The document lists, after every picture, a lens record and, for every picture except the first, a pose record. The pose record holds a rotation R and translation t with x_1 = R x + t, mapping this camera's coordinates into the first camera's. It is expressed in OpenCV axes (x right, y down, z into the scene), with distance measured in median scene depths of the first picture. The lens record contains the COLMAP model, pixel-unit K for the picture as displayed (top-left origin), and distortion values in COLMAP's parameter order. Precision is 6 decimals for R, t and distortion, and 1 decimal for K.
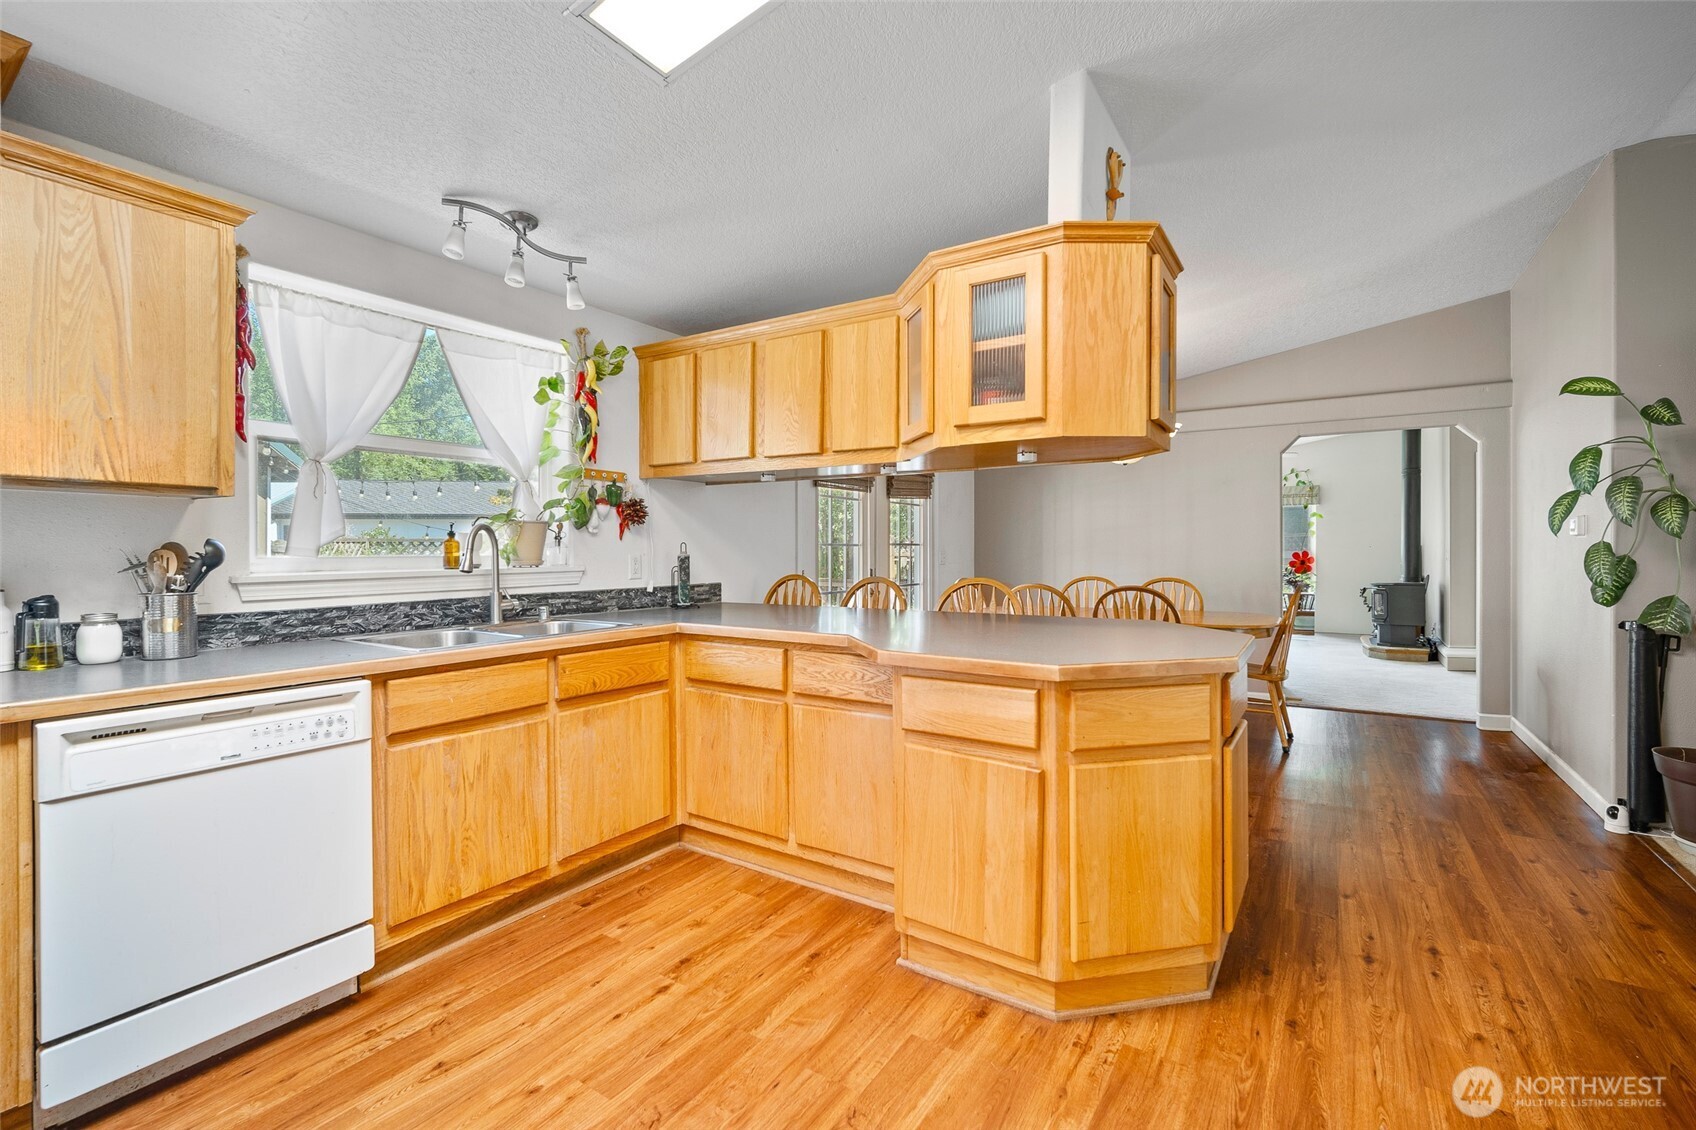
lens RADIAL K [[735.6, 0, 852.4], [0, 735.6, 551.6], [0, 0, 1]] dist [-0.010479, 0.000582]
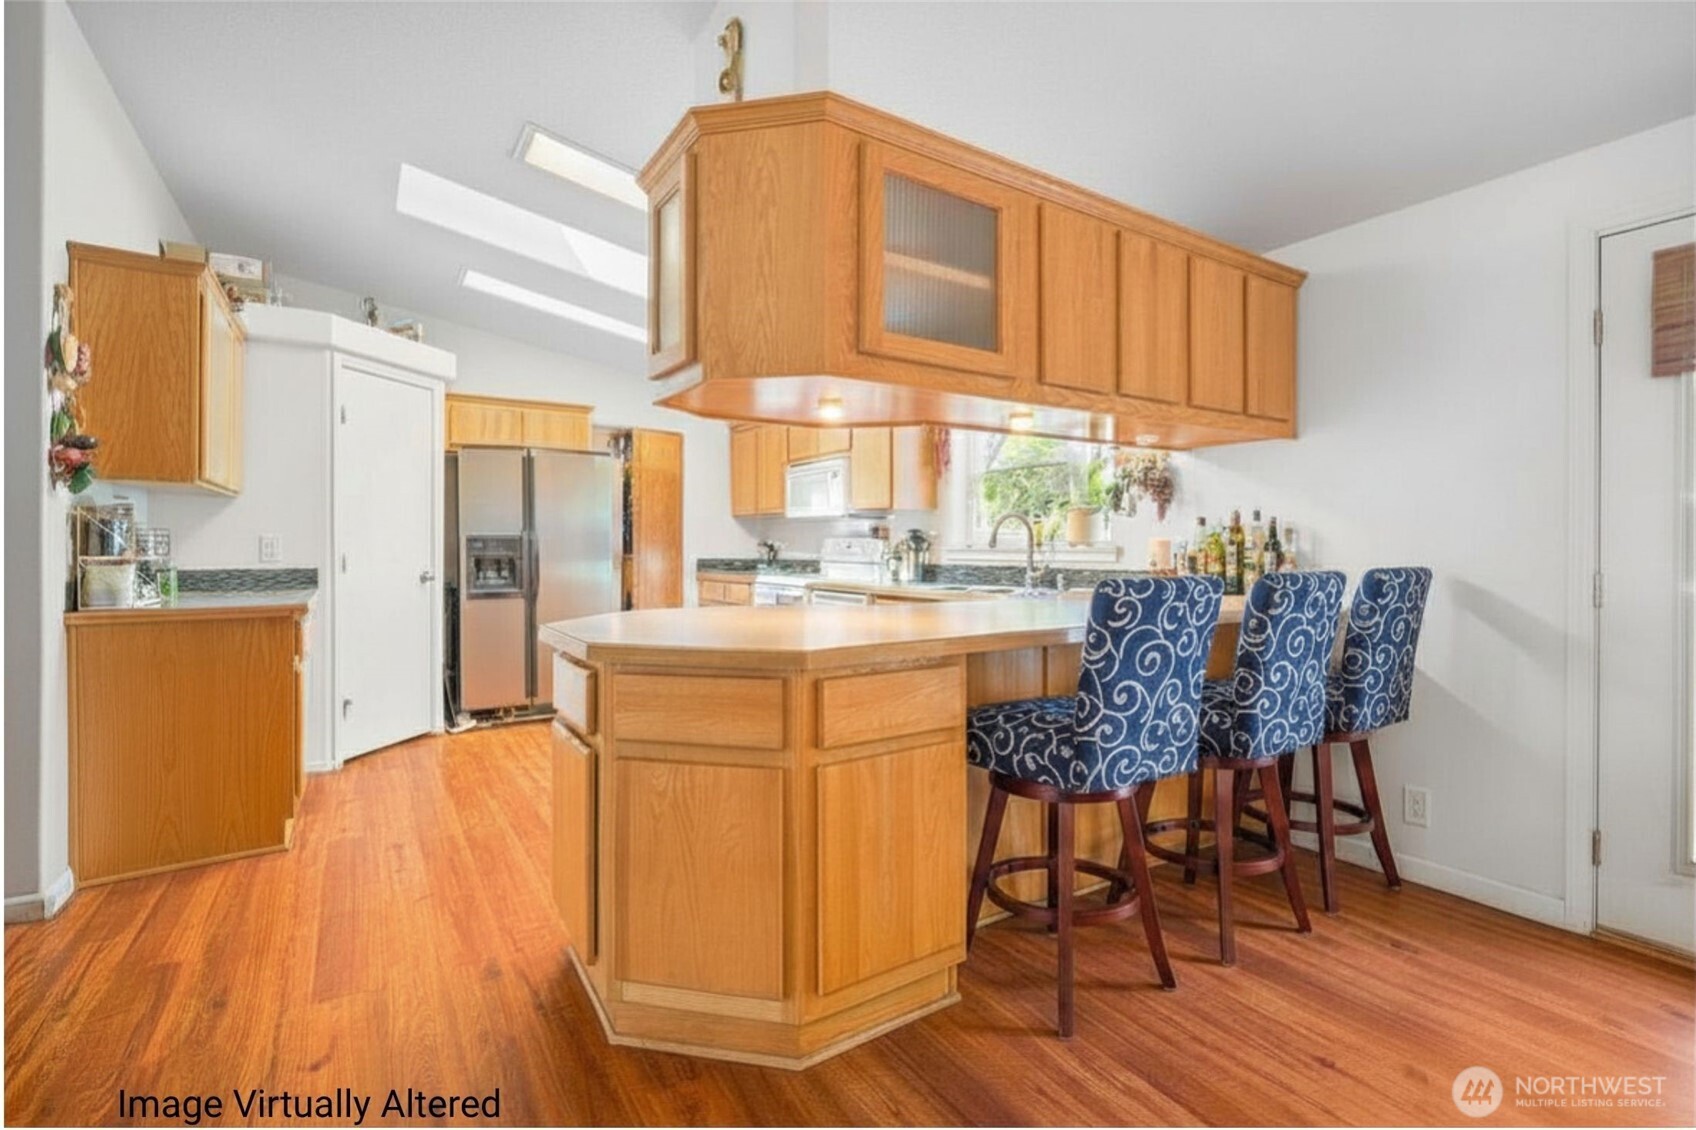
lens RADIAL K [[763.8, 0, 844.1], [0, 763.8, 535.8], [0, 0, 1]] dist [-0.002912, -0.000530]
pose [[-0.413624, -0.005225, -0.910433, 1.044461], [-0.002087, 0.999986, -0.004790, 0.013474], [0.910446, -0.000081, -0.413629, 1.427793]]
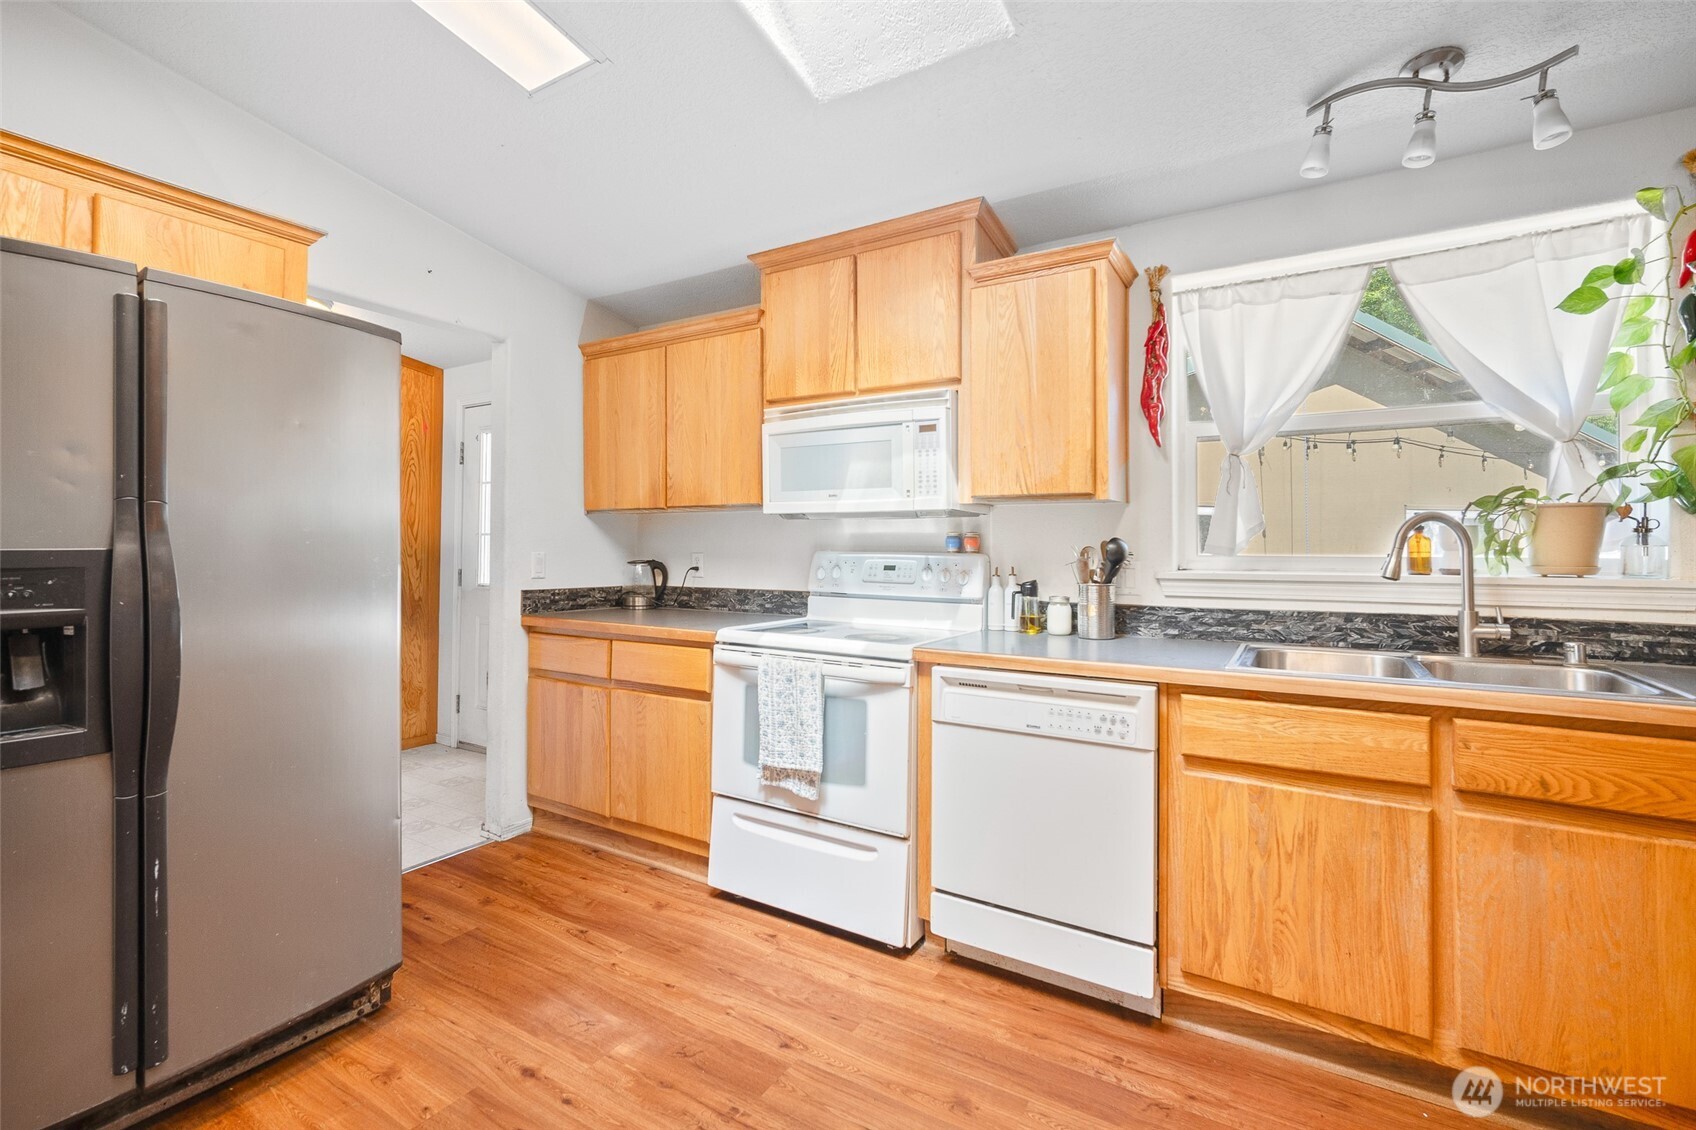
lens RADIAL K [[748.7, 0, 846.9], [0, 748.7, 536.8], [0, 0, 1]] dist [-0.004012, 0.000372]
pose [[0.026992, -0.009971, -0.999586, 0.221911], [-0.005920, 0.999931, -0.010134, -0.003971], [0.999618, 0.006191, 0.026931, 0.451086]]
